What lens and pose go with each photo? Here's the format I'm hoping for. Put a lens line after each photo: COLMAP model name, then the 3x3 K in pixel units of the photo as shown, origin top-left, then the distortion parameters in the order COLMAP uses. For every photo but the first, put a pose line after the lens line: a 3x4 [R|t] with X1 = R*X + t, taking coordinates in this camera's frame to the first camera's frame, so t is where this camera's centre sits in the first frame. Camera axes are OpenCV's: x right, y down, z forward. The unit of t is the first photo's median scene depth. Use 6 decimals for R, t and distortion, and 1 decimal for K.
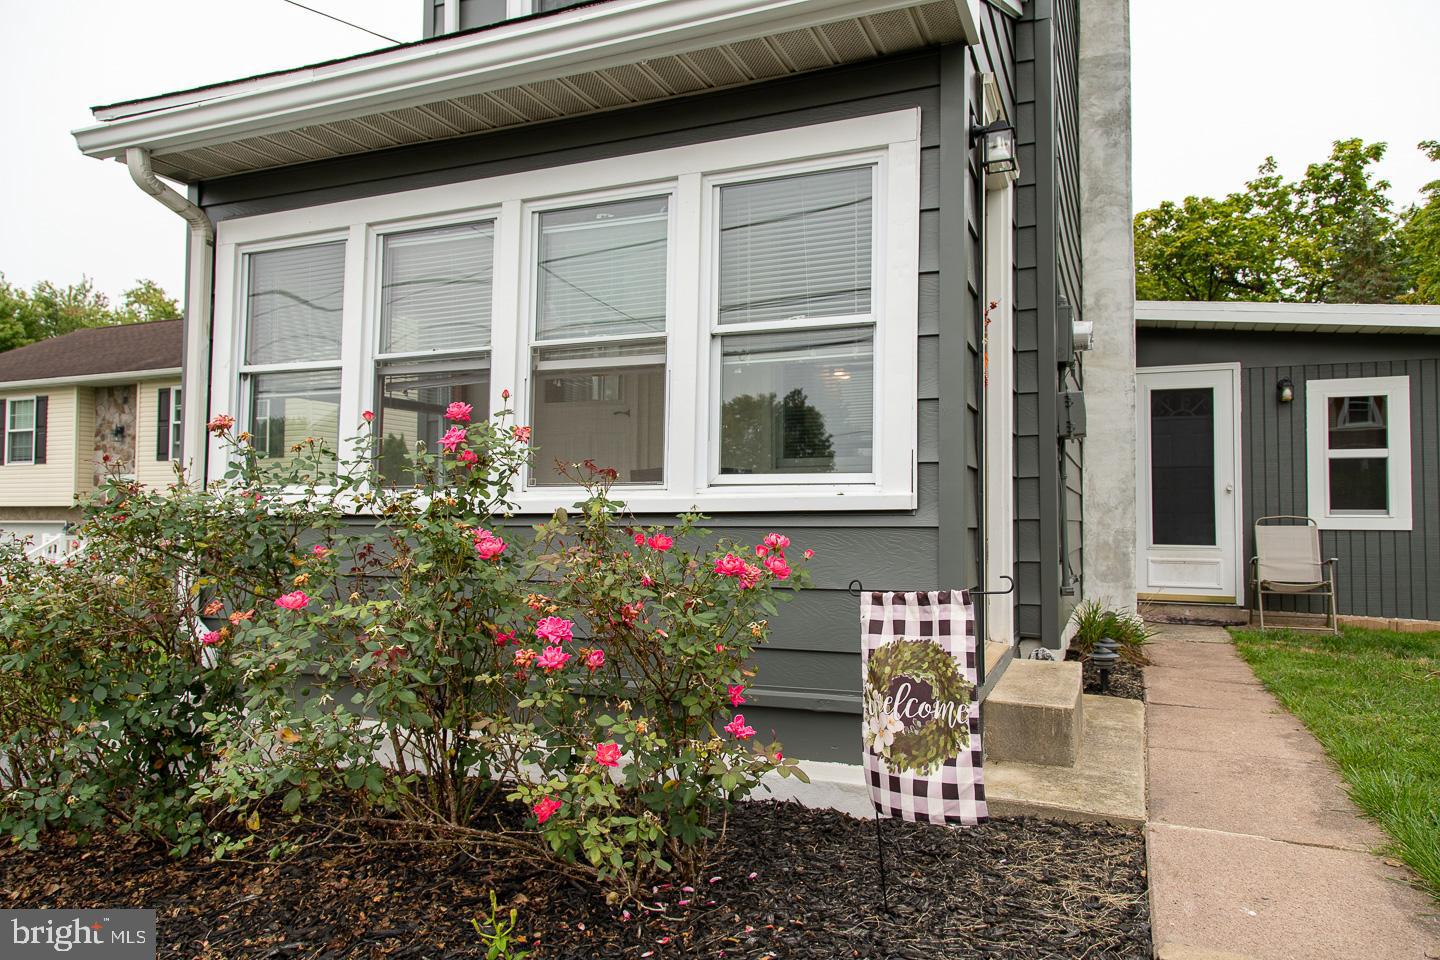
lens RADIAL K [[956.7, 0, 720.0], [0, 956.7, 480.0], [0, 0, 1]] dist [0.000811, 0.000147]
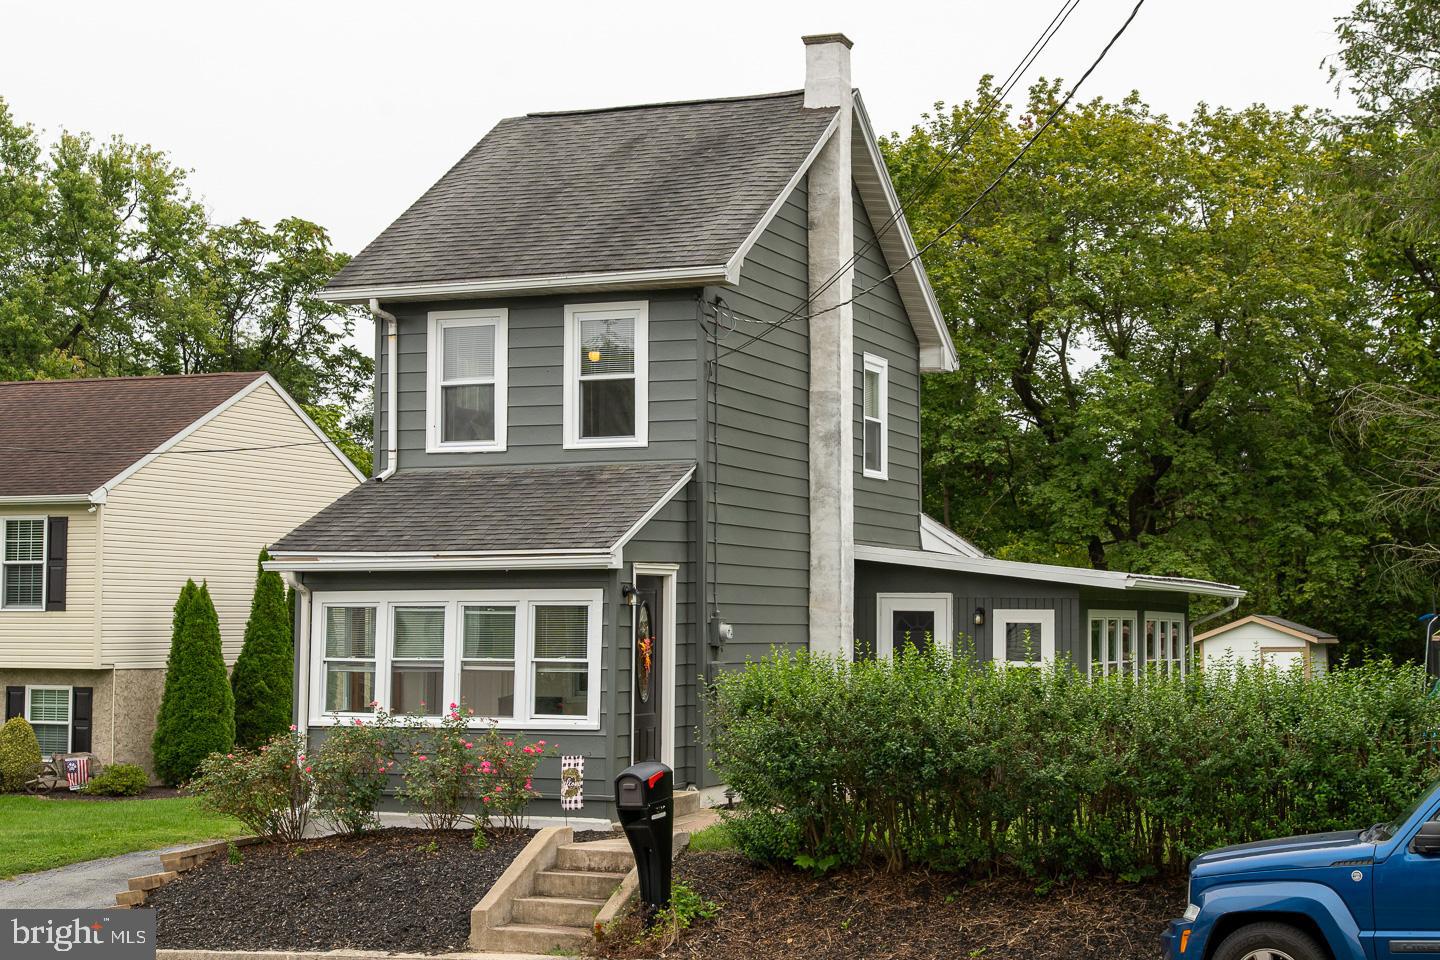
lens RADIAL K [[2241.6, 0, 720.0], [0, 2241.6, 480.0], [0, 0, 1]] dist [0.009078, 0.032092]
pose [[0.999738, 0.004051, 0.022508, 0.168731], [-0.003524, 0.999720, -0.023388, -0.232063], [-0.022596, 0.023302, 0.999473, -2.379843]]
